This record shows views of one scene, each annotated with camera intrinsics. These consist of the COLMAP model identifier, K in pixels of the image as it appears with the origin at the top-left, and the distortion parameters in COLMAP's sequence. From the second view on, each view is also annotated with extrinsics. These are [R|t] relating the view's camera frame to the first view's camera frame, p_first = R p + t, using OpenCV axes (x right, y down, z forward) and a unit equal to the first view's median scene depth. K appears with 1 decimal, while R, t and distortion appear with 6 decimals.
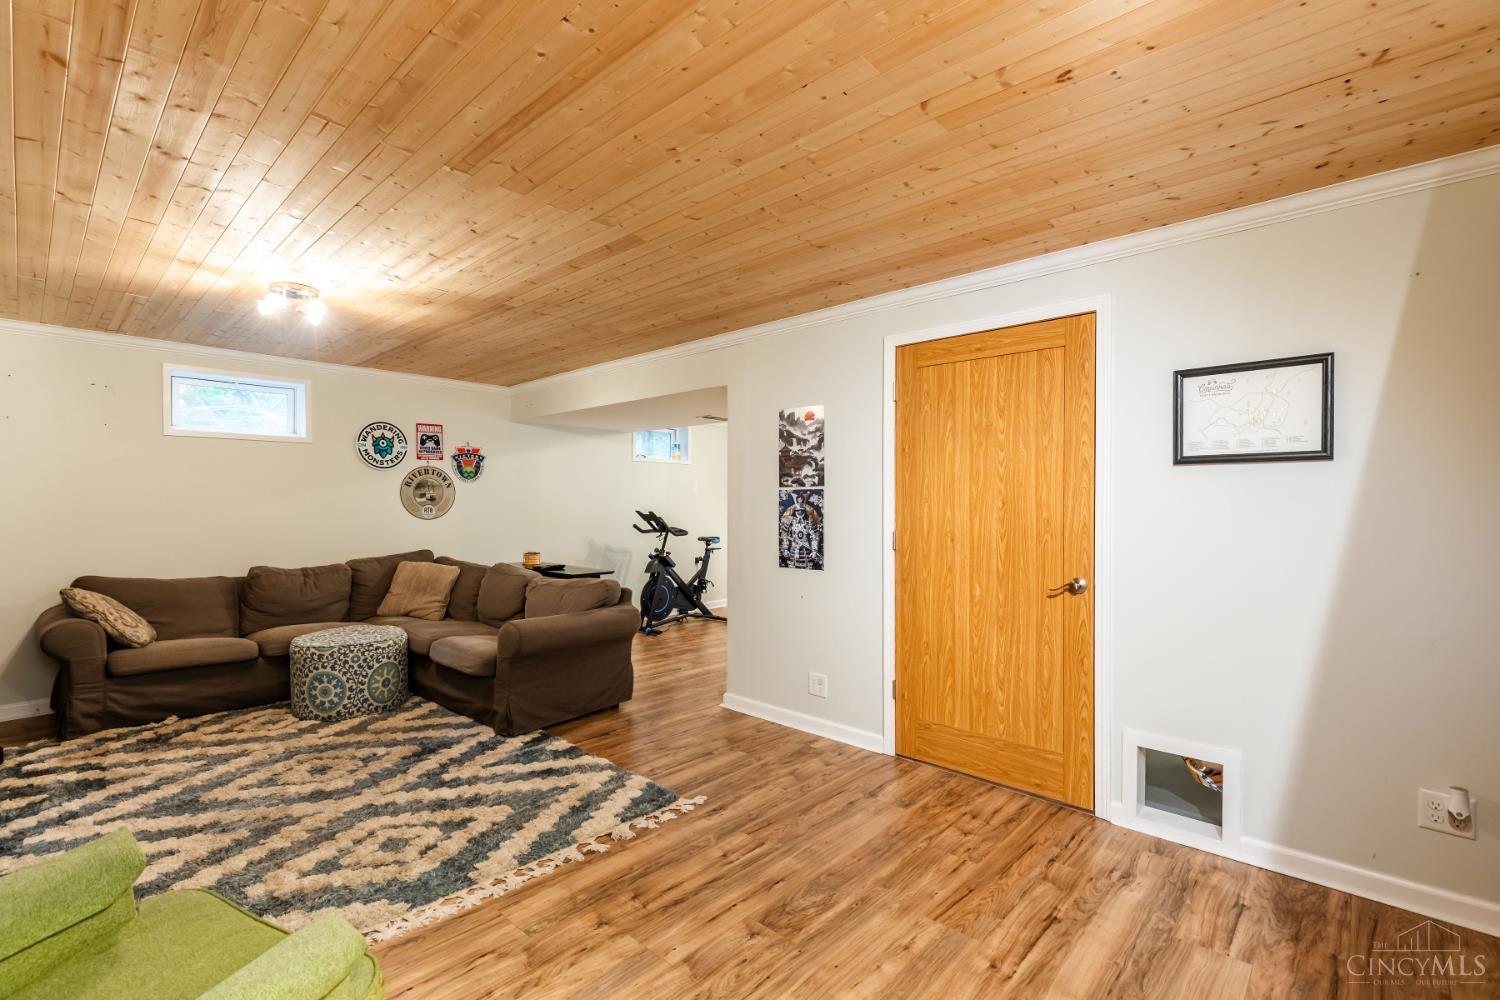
lens RADIAL K [[674.2, 0, 746.4], [0, 674.2, 504.2], [0, 0, 1]] dist [0.009992, 0.000206]
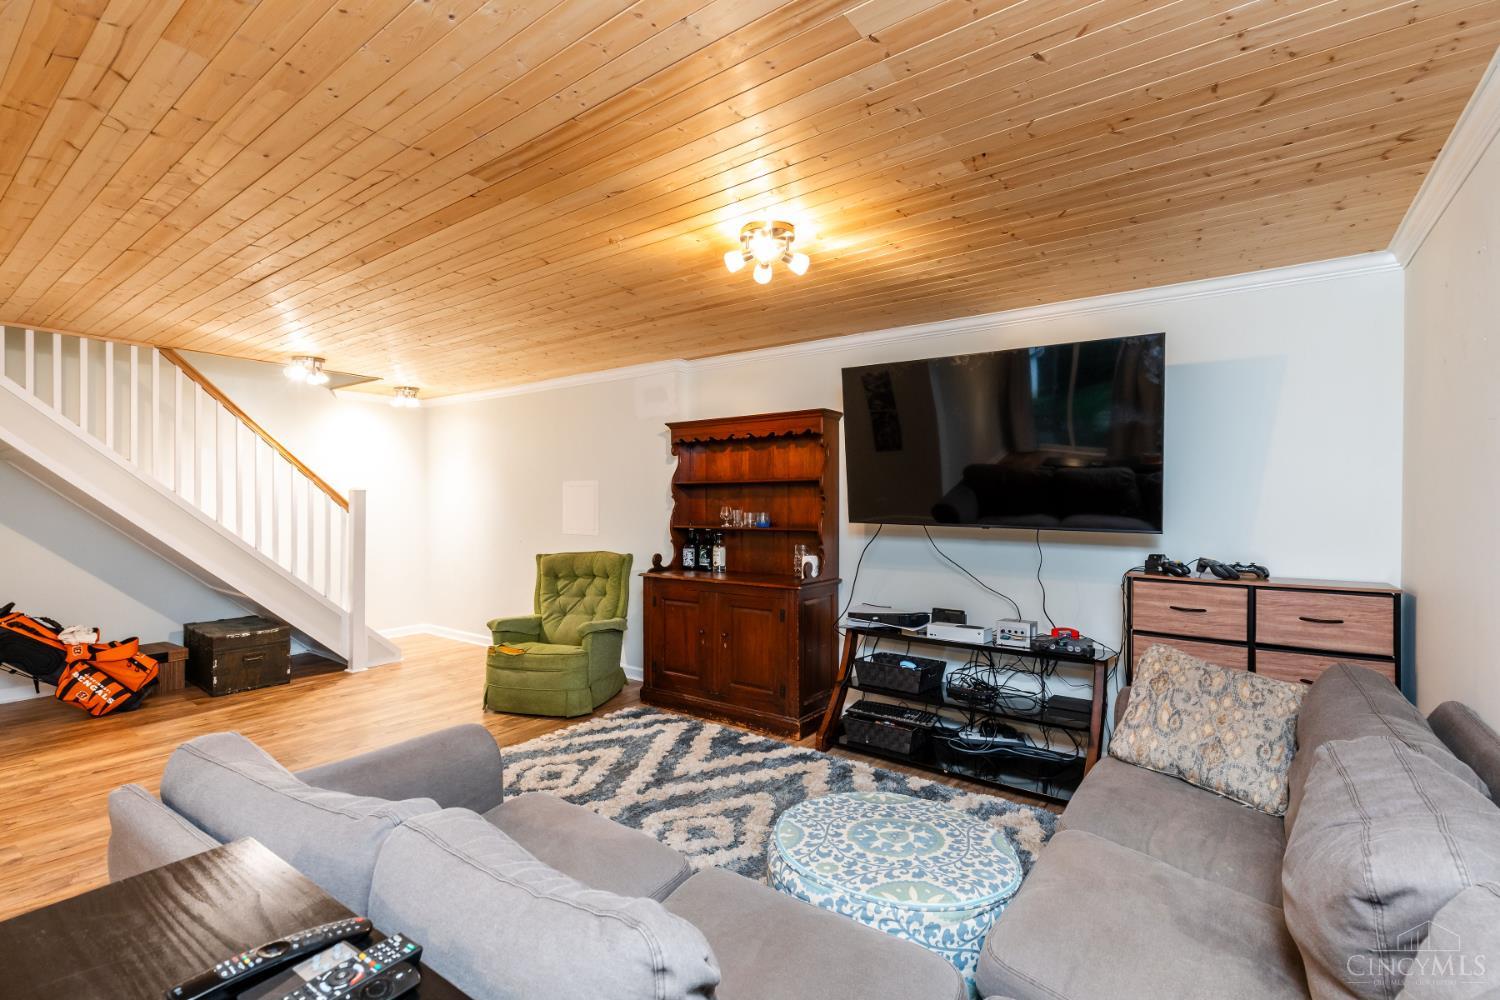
lens RADIAL K [[670.8, 0, 736.6], [0, 670.8, 504.3], [0, 0, 1]] dist [0.002296, 0.000213]
pose [[-0.994645, -0.000960, -0.103344, -0.548000], [-0.001438, 0.999989, 0.004546, -0.019315], [0.103338, 0.004670, -0.994635, 1.712291]]
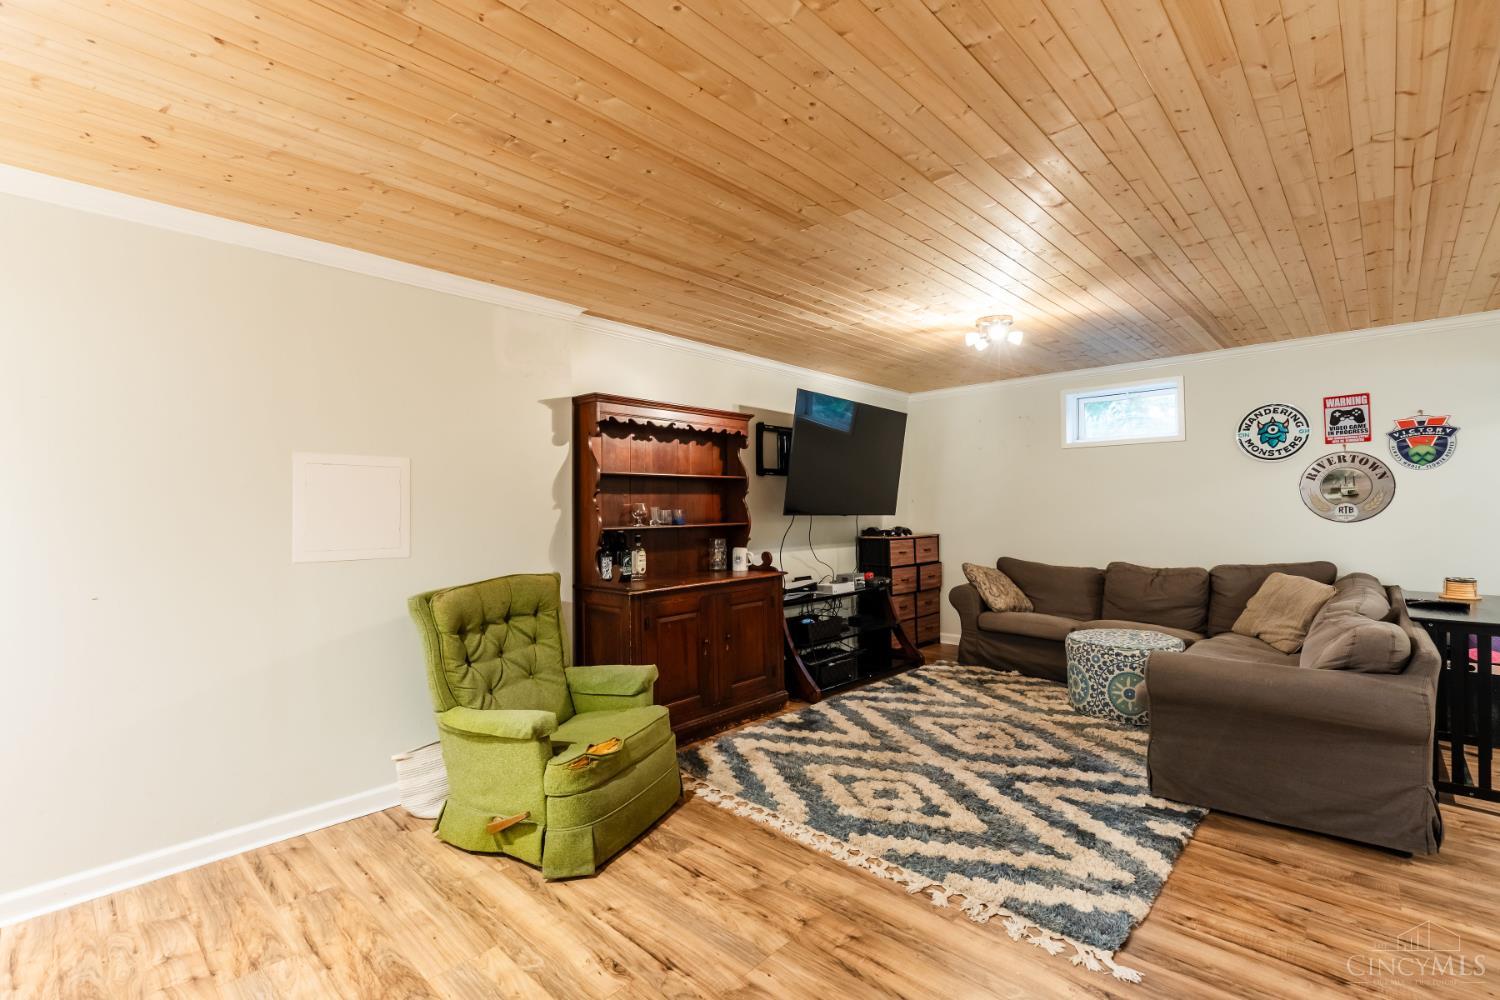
lens RADIAL K [[674.2, 0, 746.4], [0, 674.2, 504.2], [0, 0, 1]] dist [0.009992, 0.000206]
pose [[-0.007426, -0.007708, -0.999943, 0.490014], [0.009204, 0.999927, -0.007777, 0.003870], [0.999930, -0.009262, -0.007354, 0.569250]]
